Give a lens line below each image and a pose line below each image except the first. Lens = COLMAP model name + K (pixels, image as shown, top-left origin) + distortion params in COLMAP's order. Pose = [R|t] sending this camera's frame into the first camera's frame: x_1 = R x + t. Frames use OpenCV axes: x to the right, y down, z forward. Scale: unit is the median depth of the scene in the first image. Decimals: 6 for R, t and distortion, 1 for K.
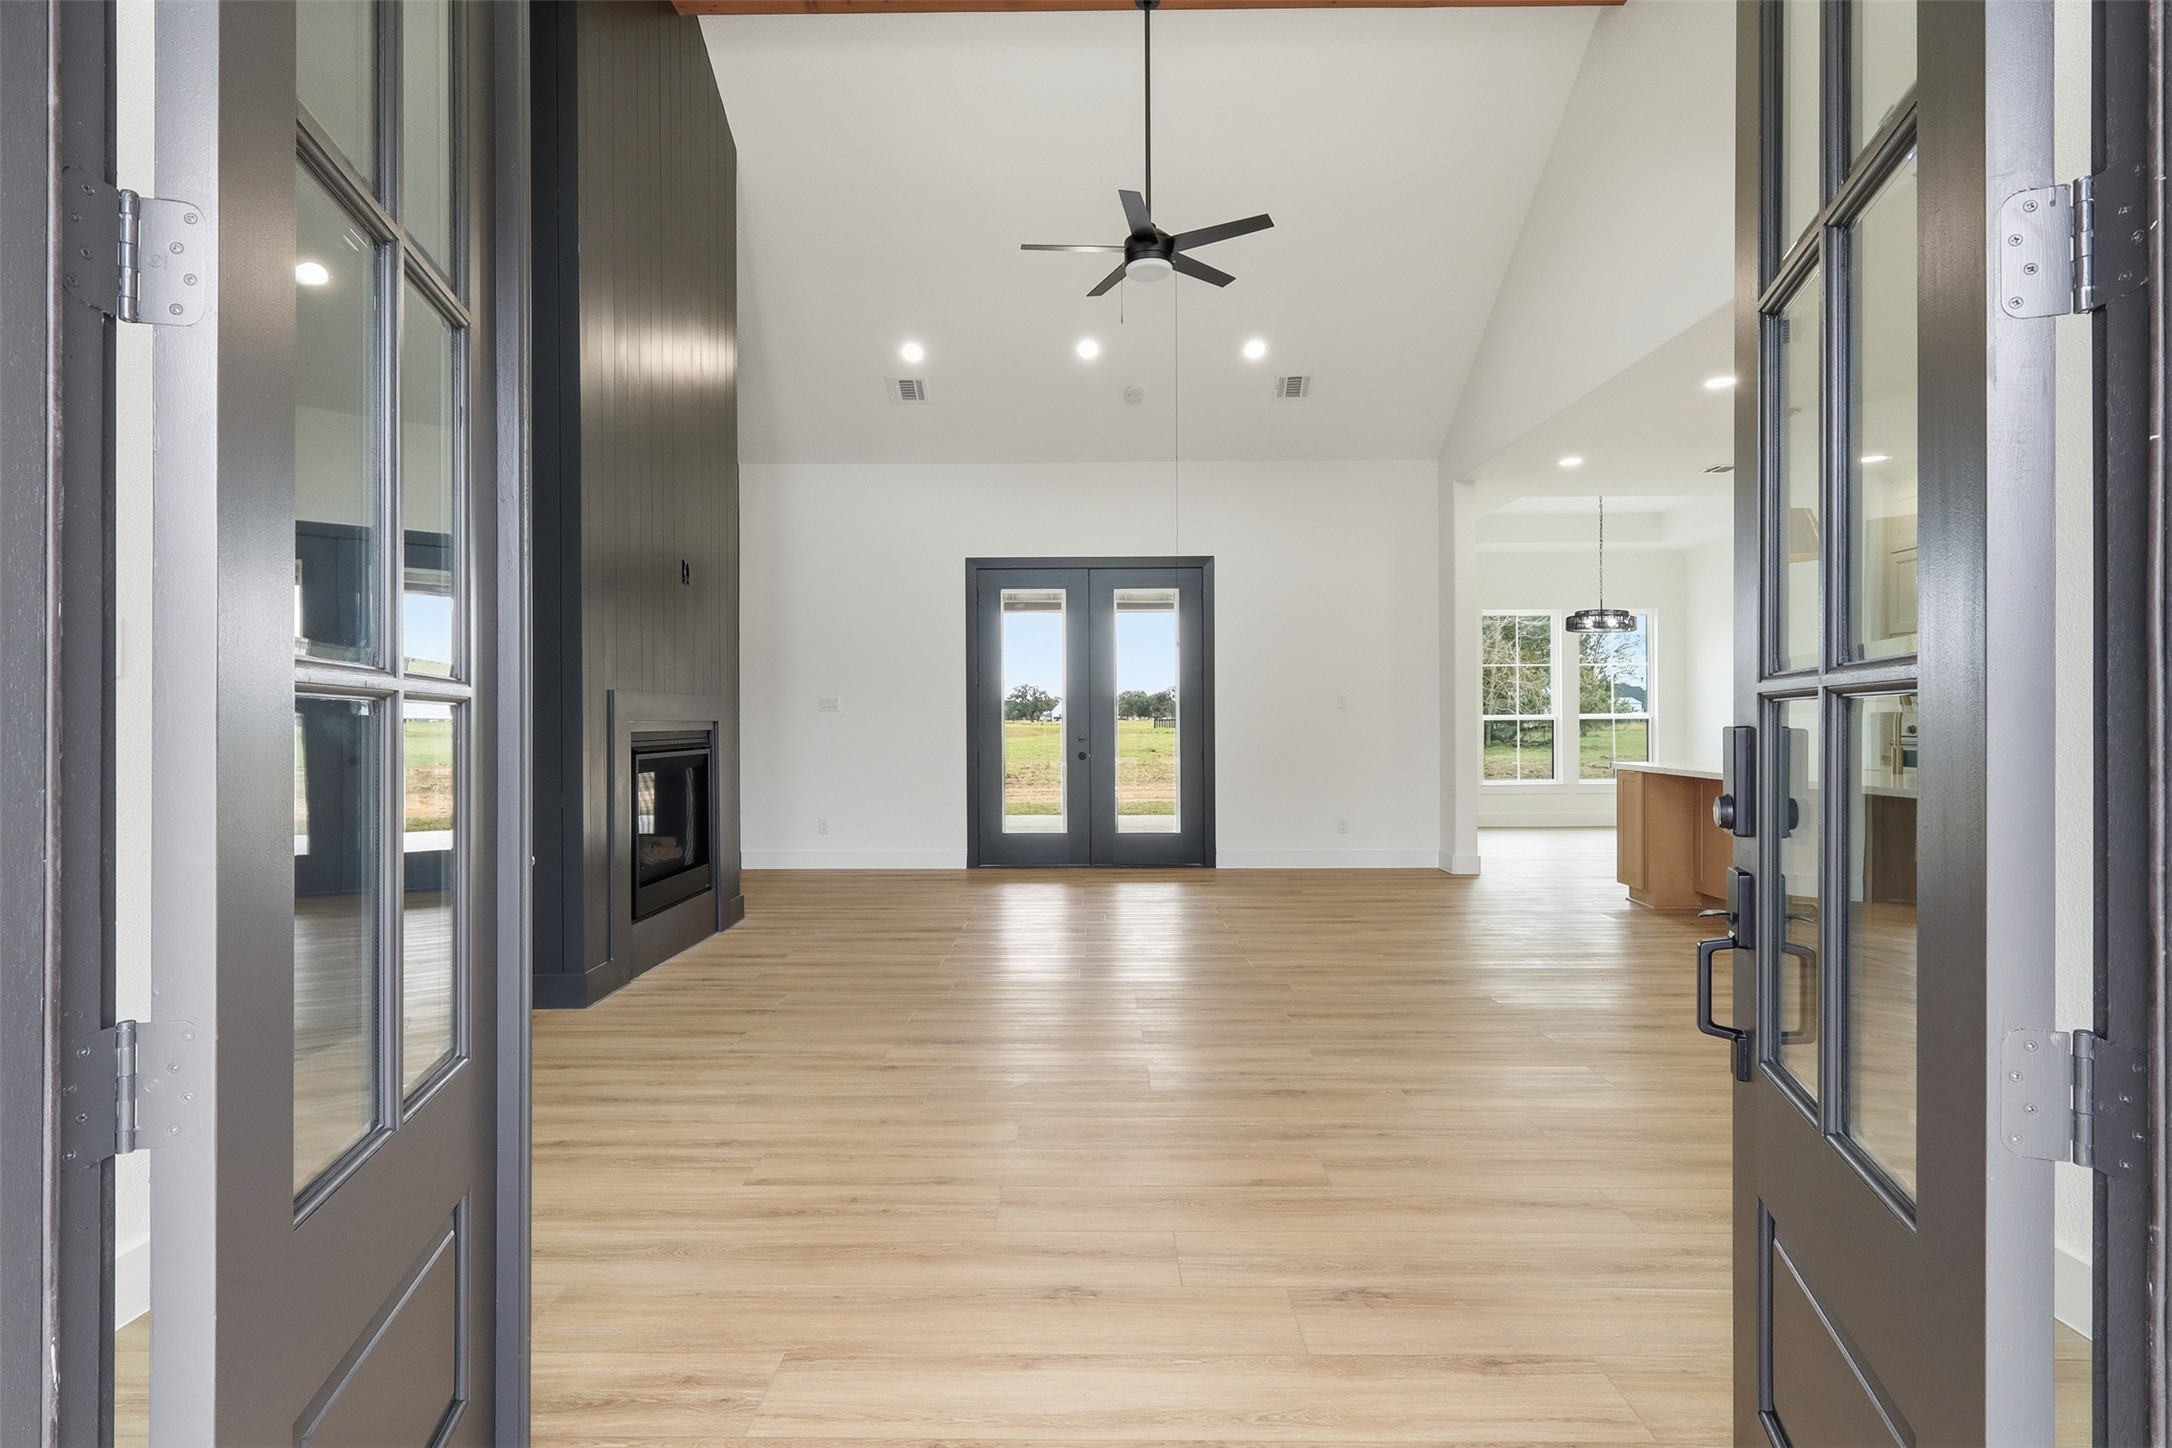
lens RADIAL K [[1016.2, 0, 1090.8], [0, 1016.2, 714.0], [0, 0, 1]] dist [-0.002451, 0.000022]
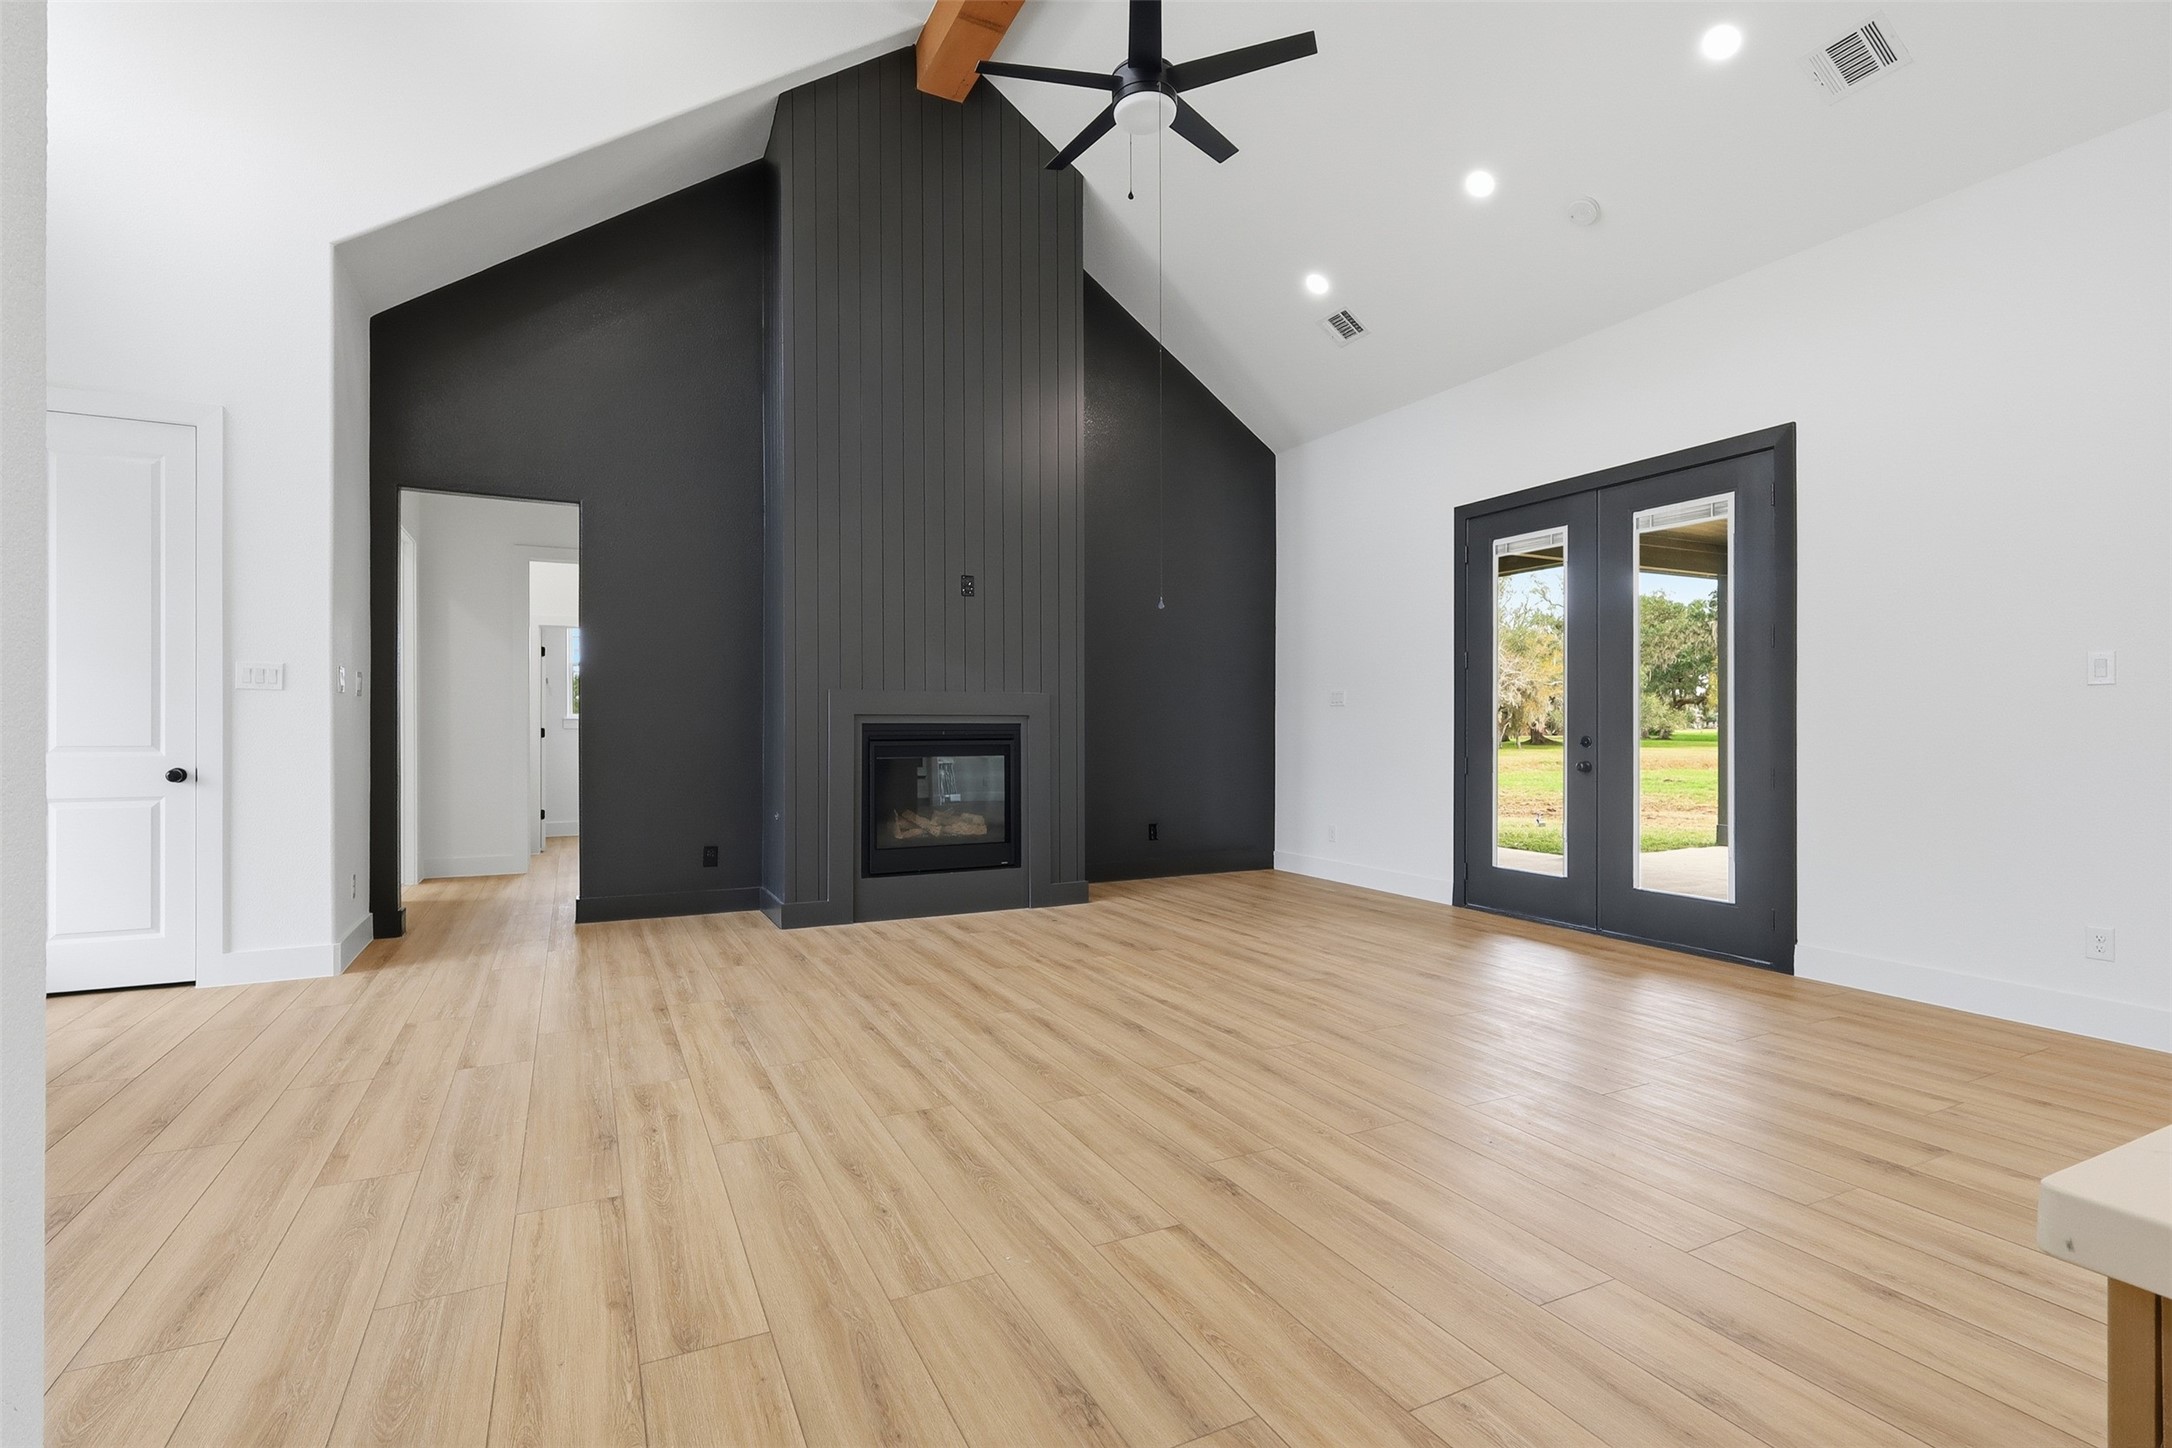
lens RADIAL K [[1016.2, 0, 1078.9], [0, 1016.2, 729.3], [0, 0, 1]] dist [-0.002451, 0.000022]
pose [[0.440493, 0.006864, -0.897730, 0.453749], [0.004141, 0.999945, 0.009678, 0.007870], [0.897746, -0.007981, 0.440440, 0.394370]]
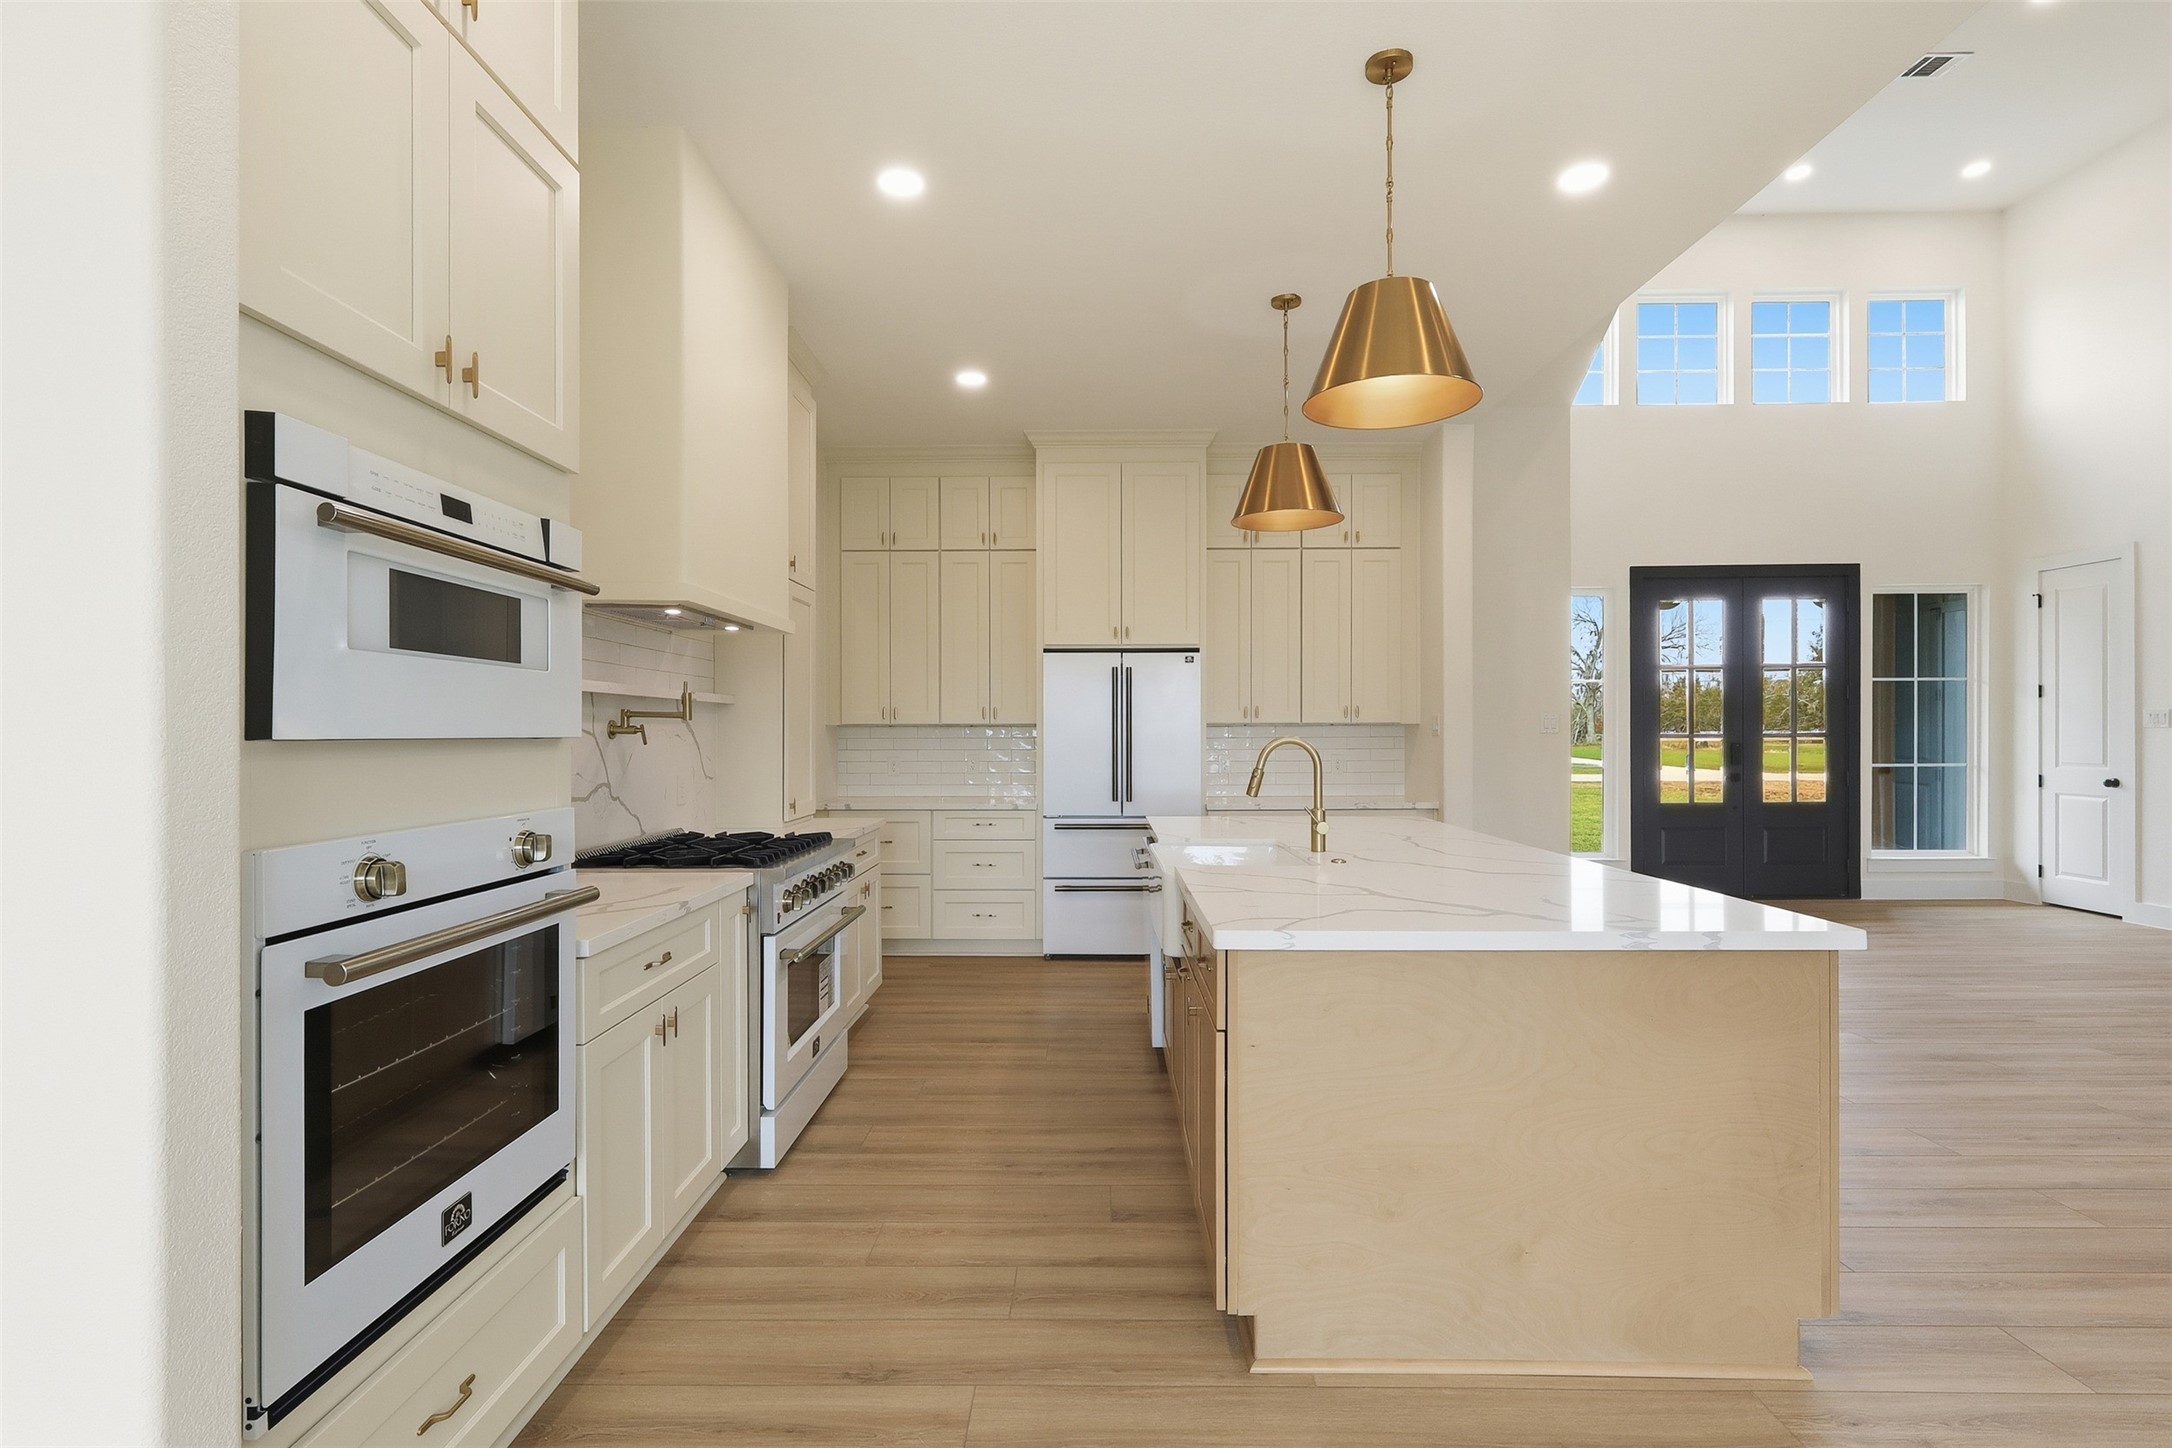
lens RADIAL K [[1016.2, 0, 1090.4], [0, 1016.2, 735.2], [0, 0, 1]] dist [-0.002451, 0.000022]
pose [[-0.999681, 0.003953, 0.024956, 0.592793], [0.003883, 0.999988, -0.002859, -0.004816], [-0.024967, -0.002761, -0.999684, 1.066372]]
